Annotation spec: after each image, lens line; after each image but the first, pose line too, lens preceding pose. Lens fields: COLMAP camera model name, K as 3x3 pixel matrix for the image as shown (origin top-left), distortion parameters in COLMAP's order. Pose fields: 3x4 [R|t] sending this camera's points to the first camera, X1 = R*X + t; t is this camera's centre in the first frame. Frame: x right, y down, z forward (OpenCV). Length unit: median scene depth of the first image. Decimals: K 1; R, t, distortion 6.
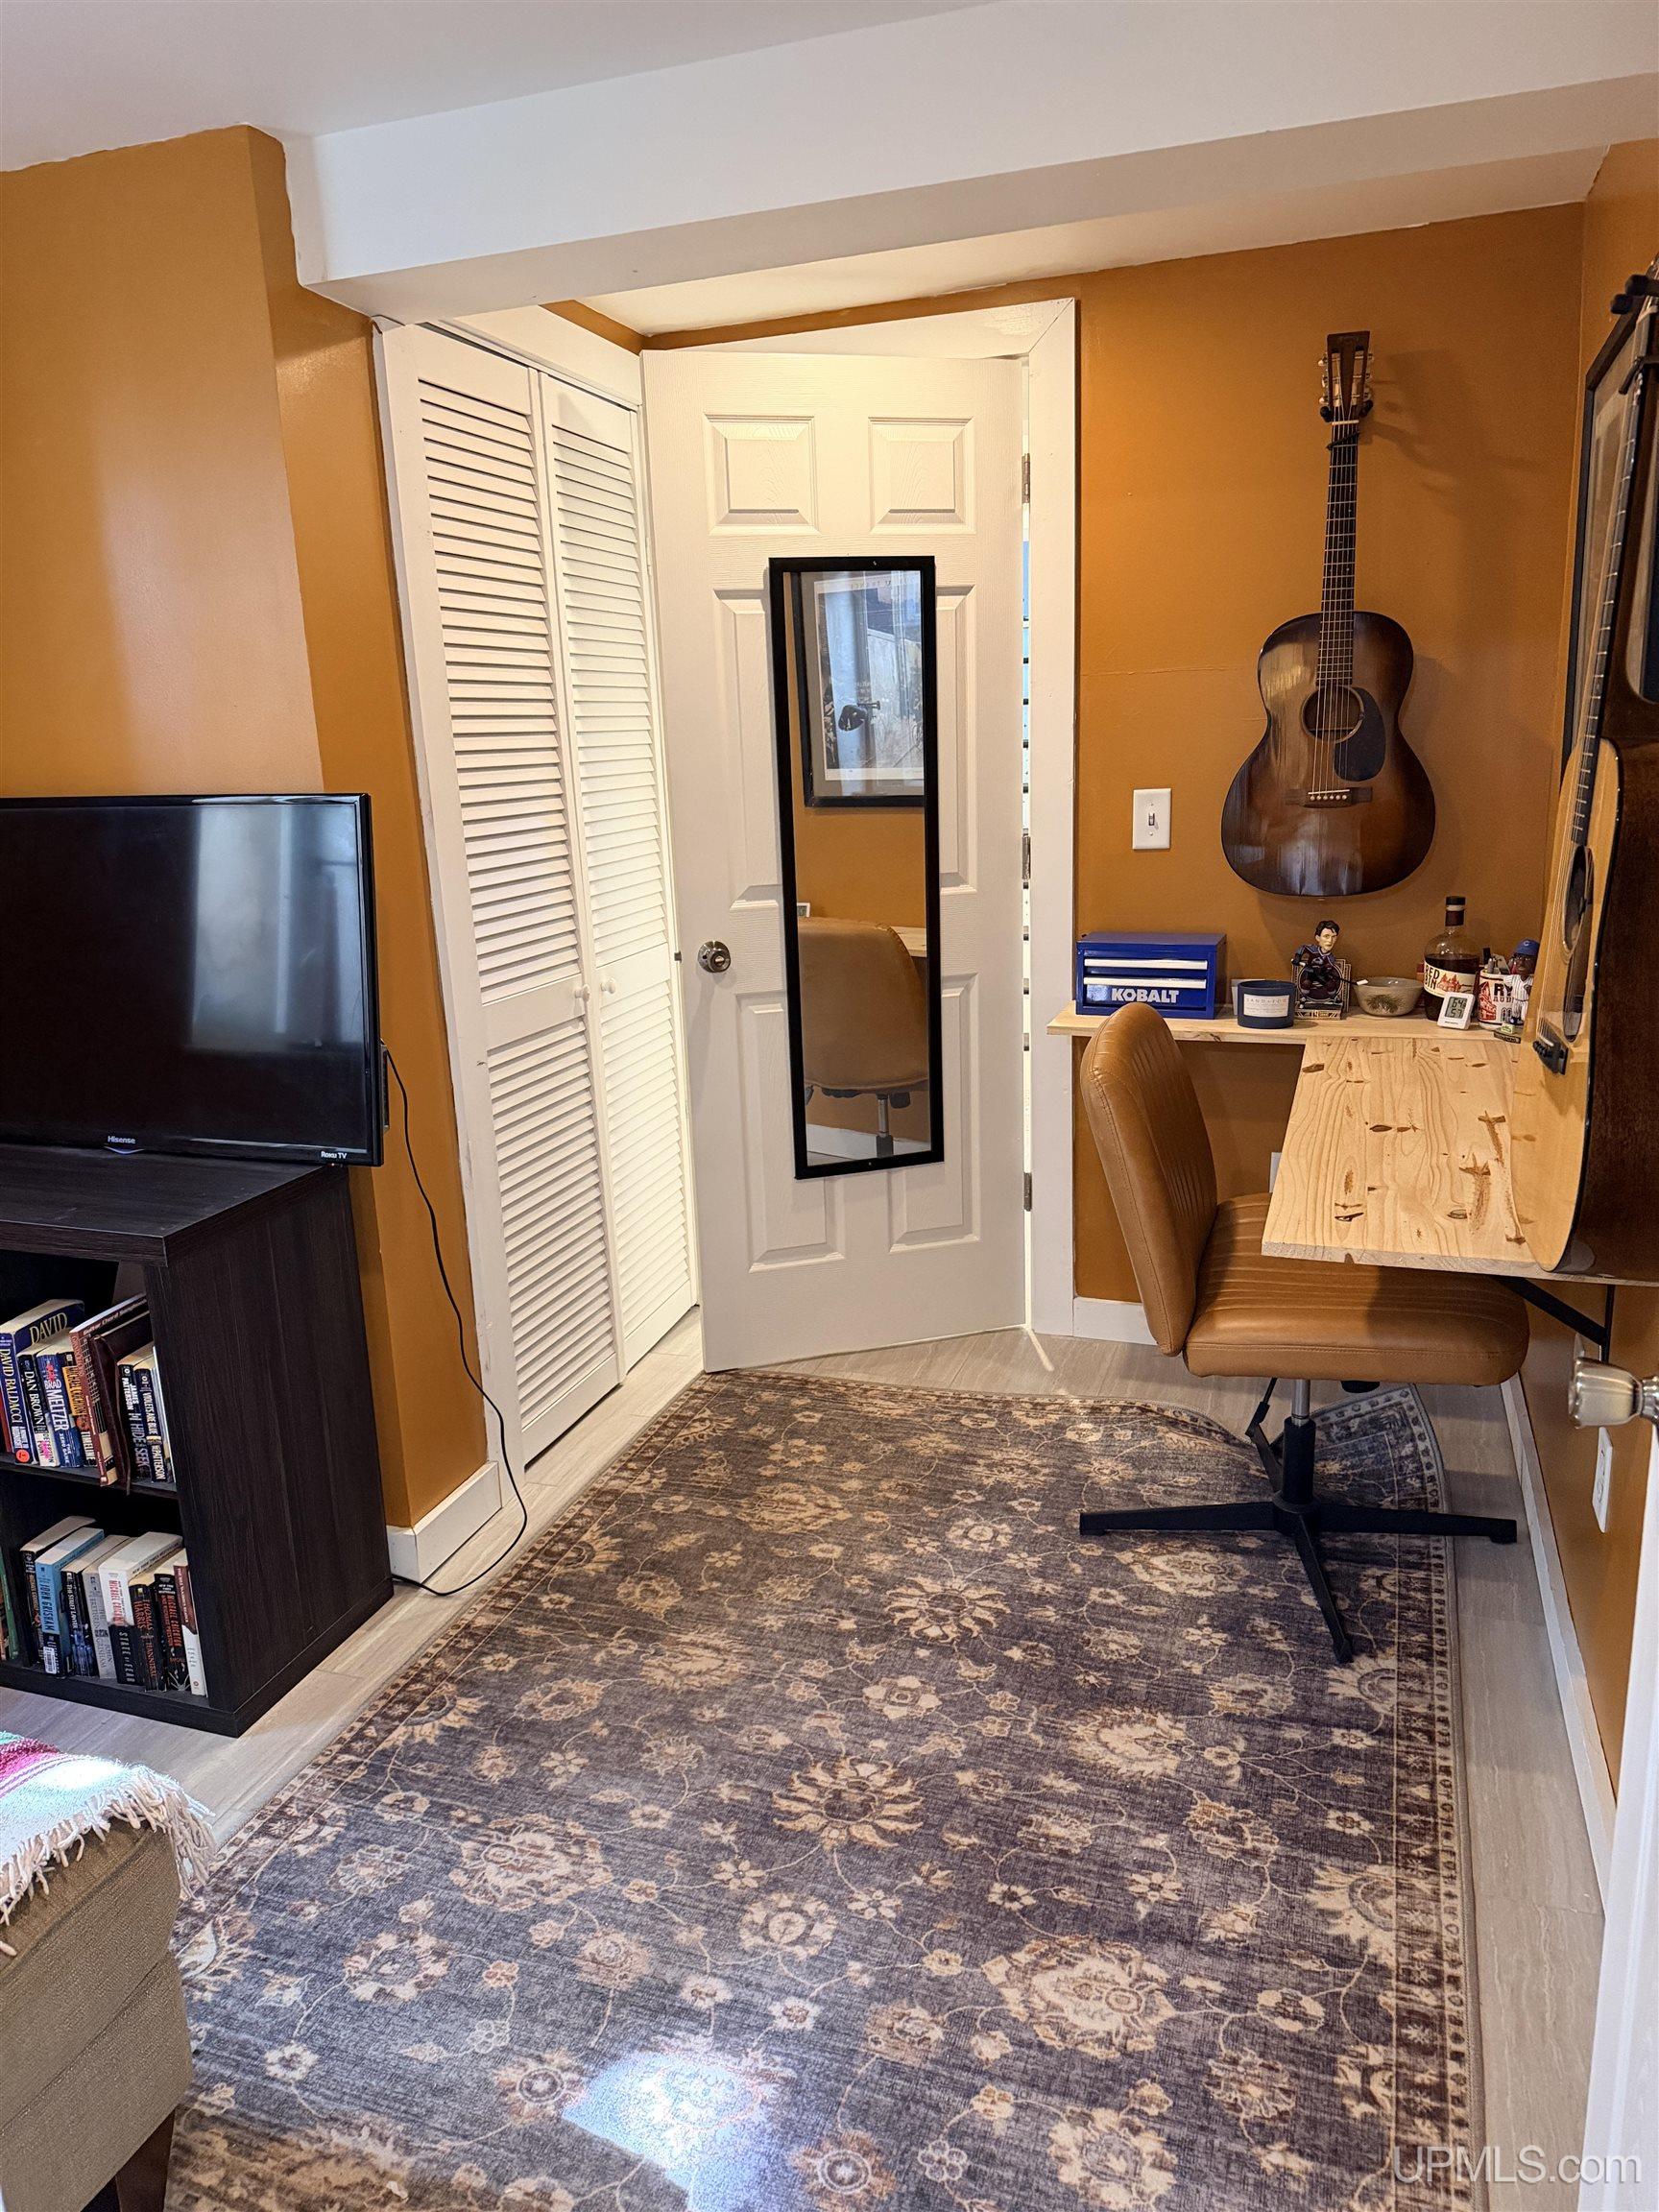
lens RADIAL K [[1542.5, 0, 821.0], [0, 1542.5, 1107.0], [0, 0, 1]] dist [0.025897, -0.026306]
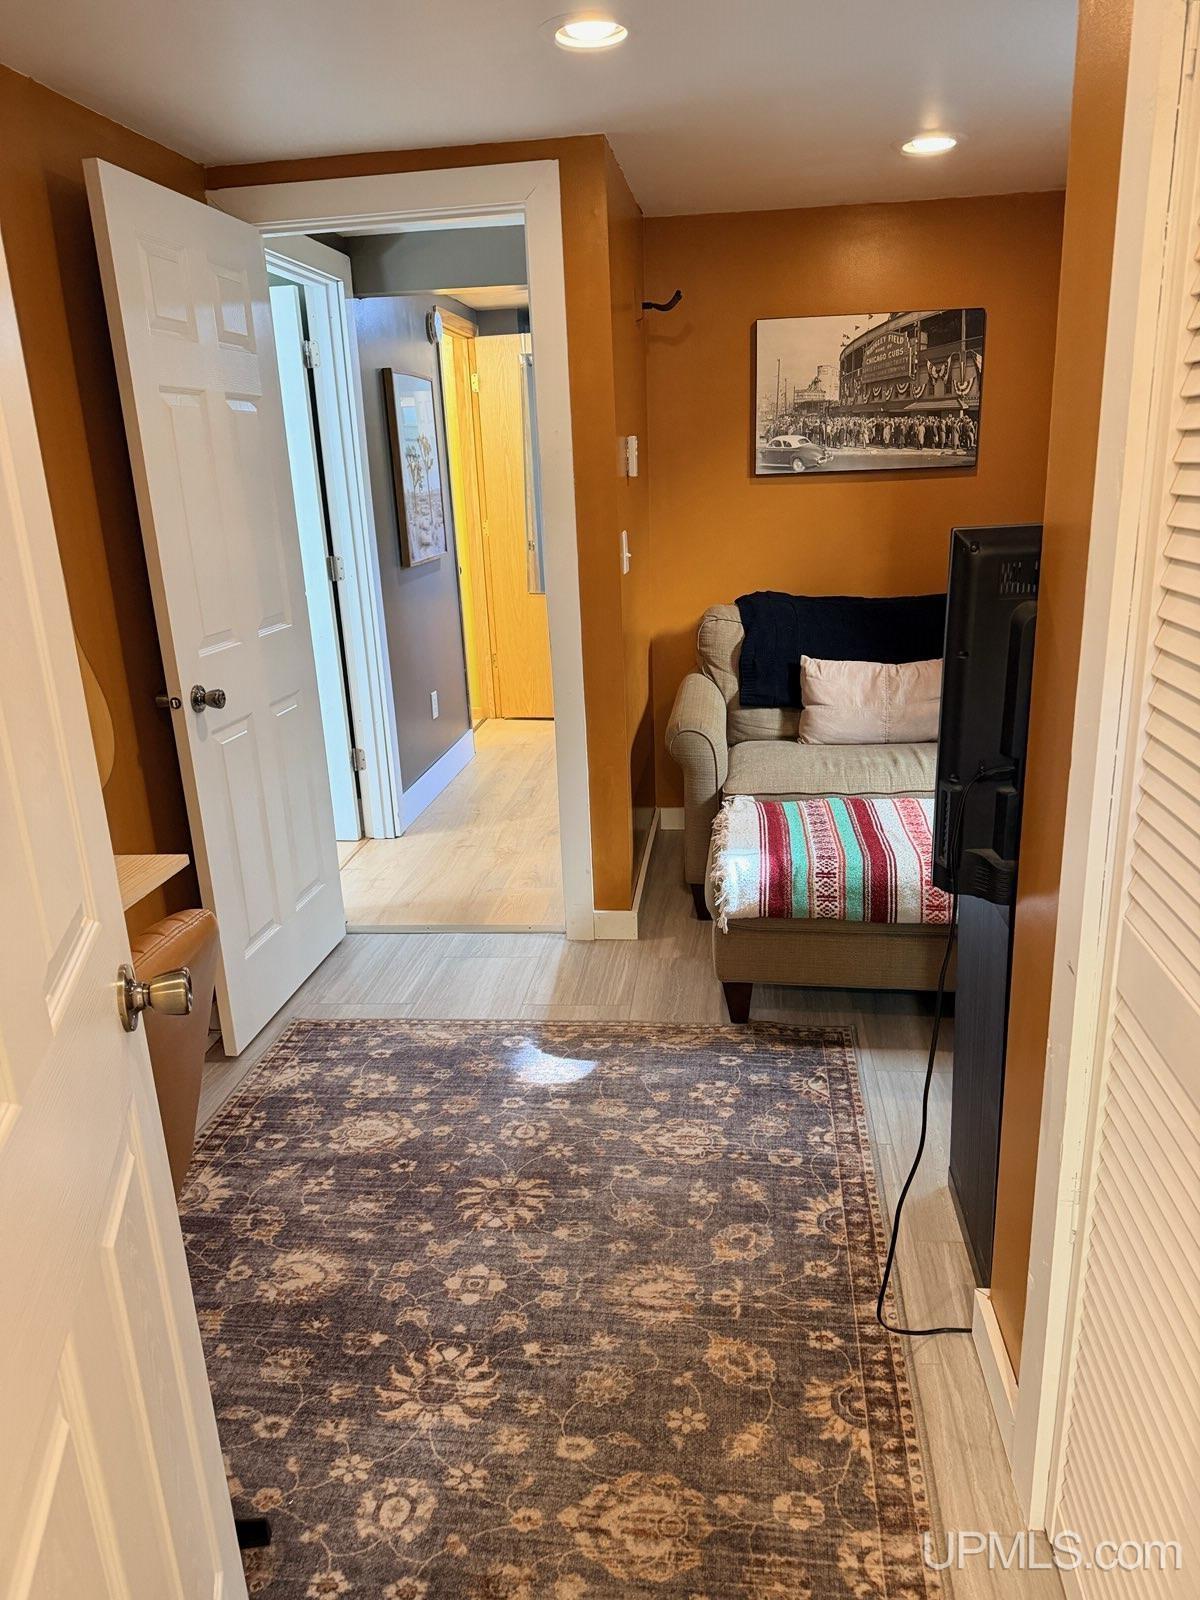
lens RADIAL K [[1115.7, 0, 596.8], [0, 1115.7, 799.6], [0, 0, 1]] dist [0.025897, -0.026306]
pose [[-0.975038, 0.136646, -0.175012, 0.066667], [0.028818, 0.859416, 0.510464, -0.446632], [0.220161, 0.492678, -0.841901, 1.724522]]
